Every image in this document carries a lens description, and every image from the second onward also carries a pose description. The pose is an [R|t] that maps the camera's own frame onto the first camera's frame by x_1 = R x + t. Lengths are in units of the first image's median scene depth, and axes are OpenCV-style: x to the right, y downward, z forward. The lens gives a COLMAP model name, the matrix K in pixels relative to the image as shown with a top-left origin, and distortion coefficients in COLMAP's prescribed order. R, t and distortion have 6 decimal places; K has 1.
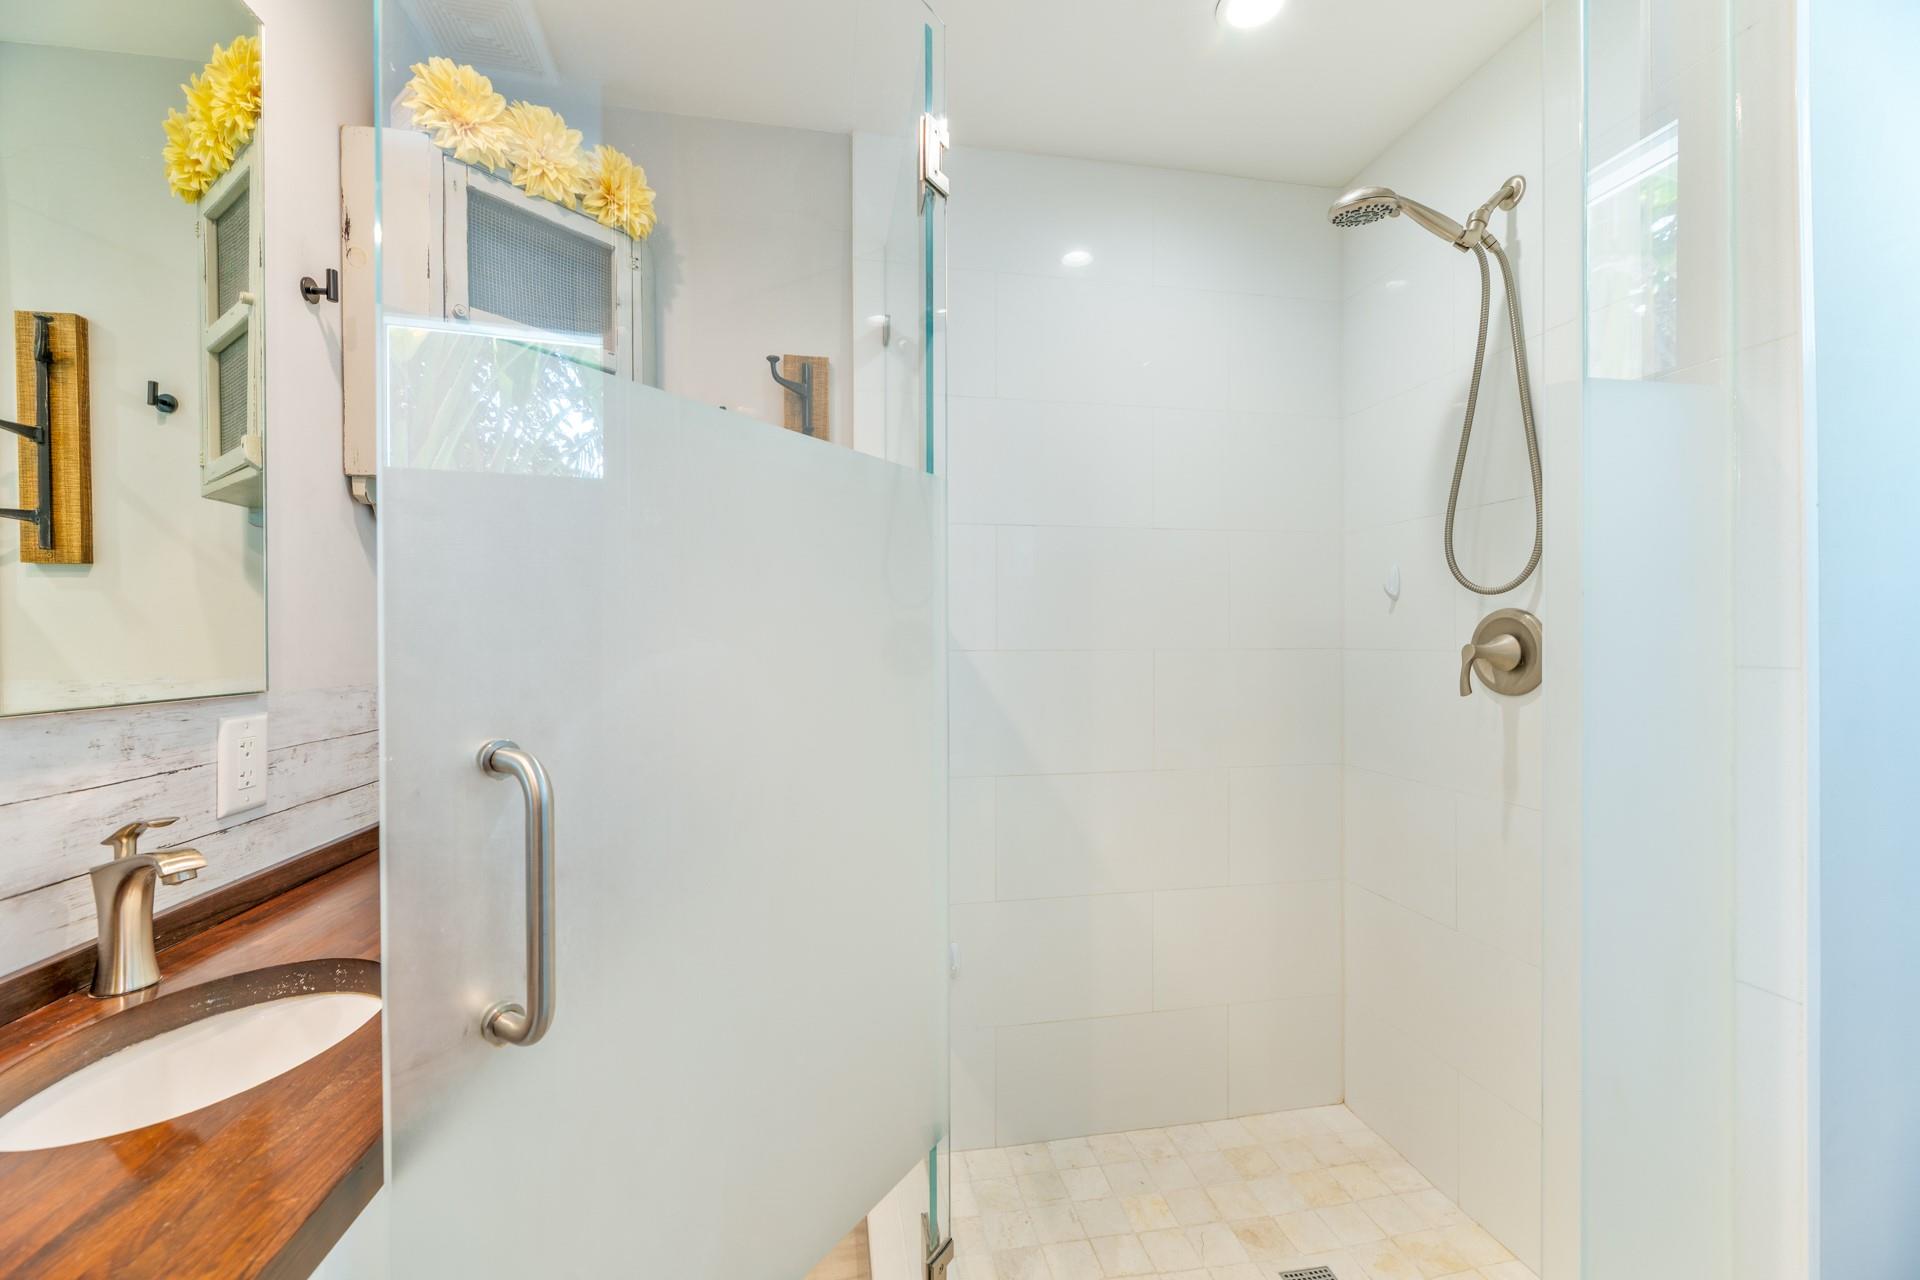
lens RADIAL K [[764.3, 0, 955.6], [0, 764.3, 638.3], [0, 0, 1]] dist [0.007089, -0.001585]
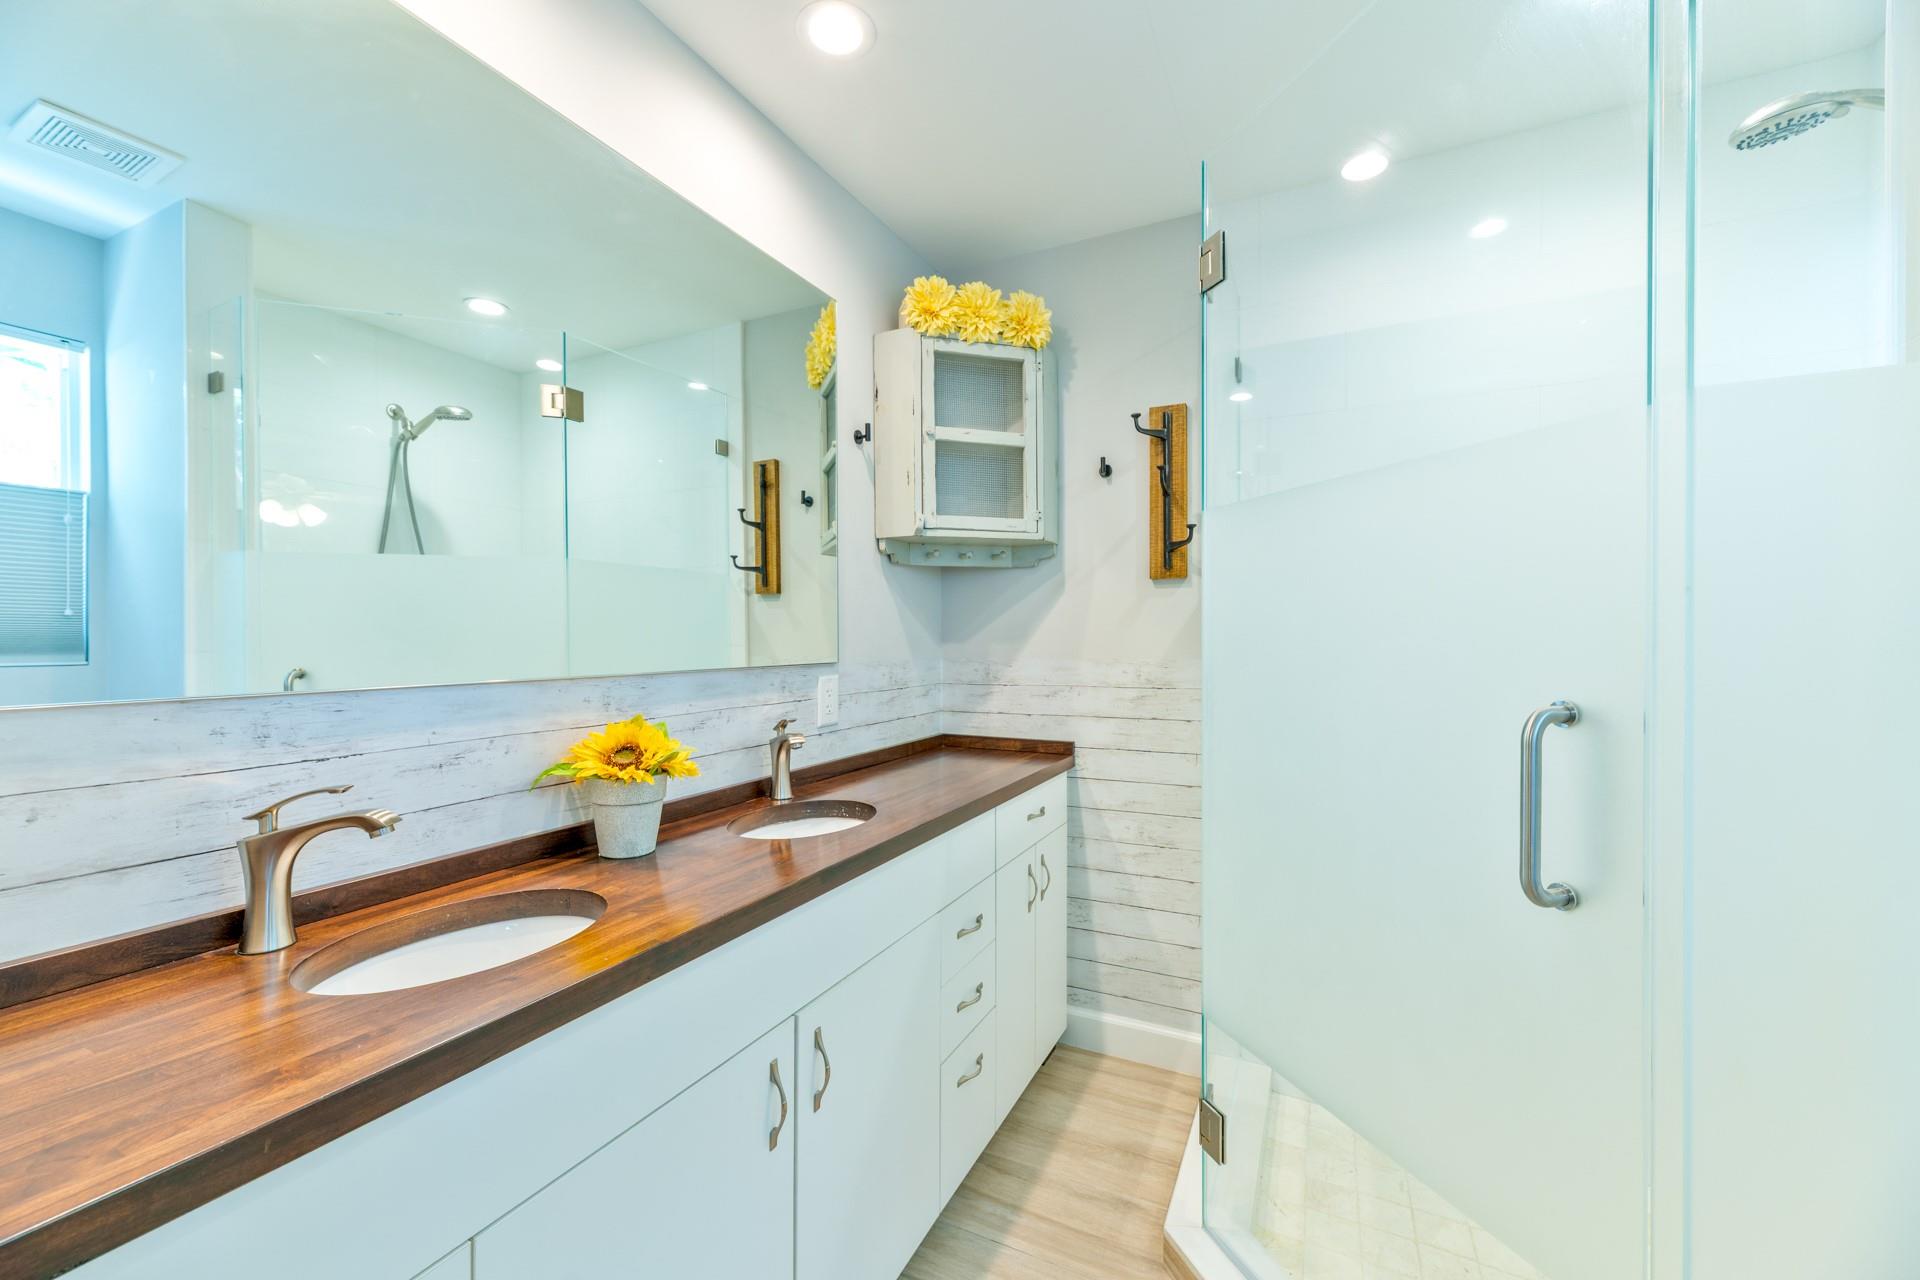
lens RADIAL K [[764.3, 0, 964.0], [0, 764.3, 641.1], [0, 0, 1]] dist [0.007089, -0.001585]
pose [[0.809163, 0.003755, -0.587572, 0.330776], [-0.001135, 0.999988, 0.004828, 0.006284], [0.587583, -0.003240, 0.809157, -0.237869]]
